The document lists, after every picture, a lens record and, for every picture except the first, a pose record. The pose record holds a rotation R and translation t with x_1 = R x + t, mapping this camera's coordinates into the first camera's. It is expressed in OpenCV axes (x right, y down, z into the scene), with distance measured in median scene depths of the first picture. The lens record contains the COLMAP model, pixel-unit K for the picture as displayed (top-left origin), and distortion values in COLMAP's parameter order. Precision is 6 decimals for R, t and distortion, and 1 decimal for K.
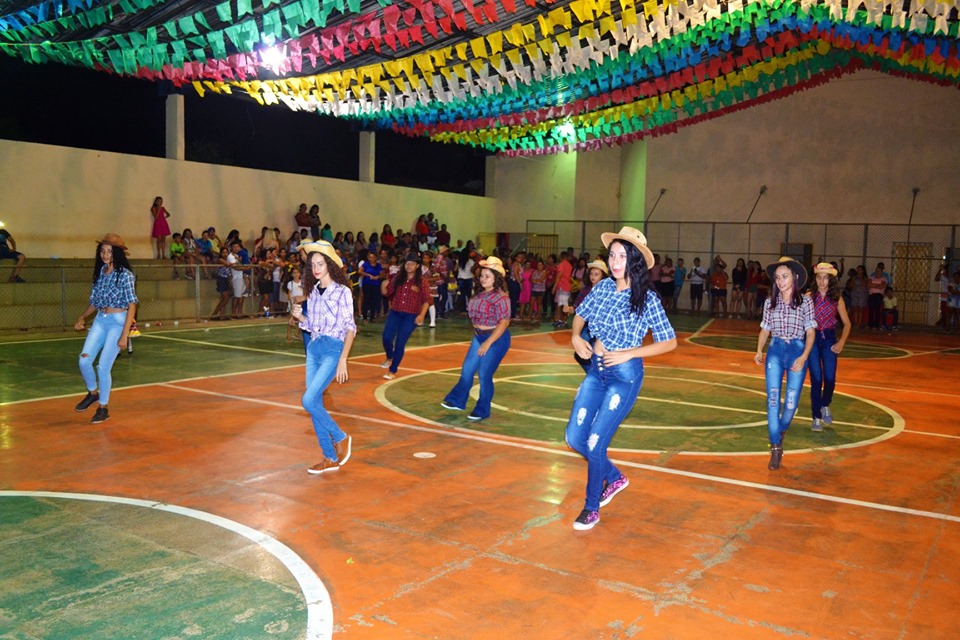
lens RADIAL K [[863.5, 0, 480.0], [0, 863.5, 320.0], [0, 0, 1]] dist [-0.014294, -0.015607]
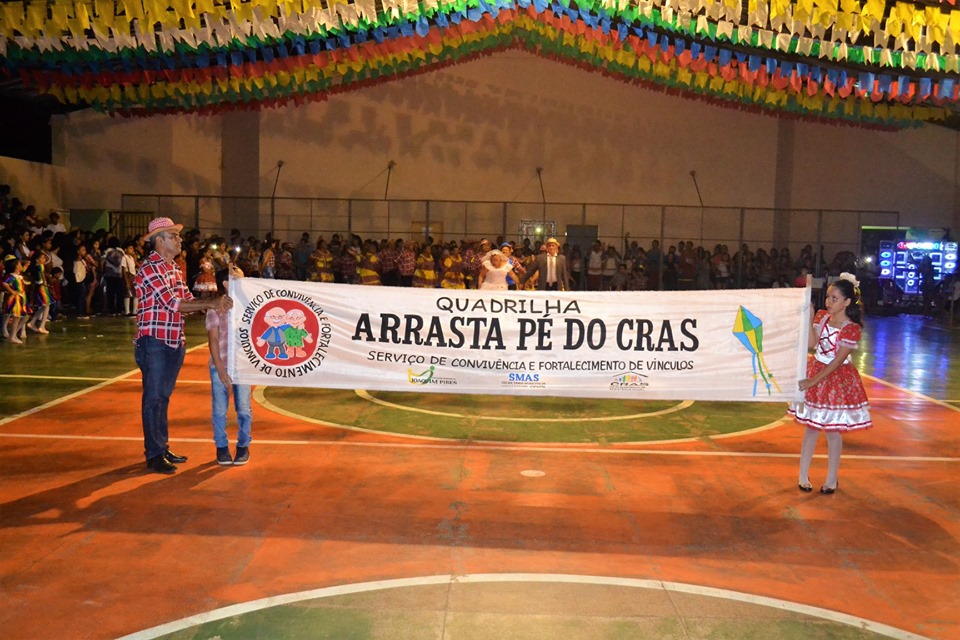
lens RADIAL K [[957.3, 0, 480.0], [0, 957.3, 320.0], [0, 0, 1]] dist [-0.017134, -0.027098]
pose [[0.841496, -0.061119, 0.536795, -0.184880], [0.051913, 0.998130, 0.032265, -0.010062], [-0.537764, 0.000715, 0.843095, 0.060211]]
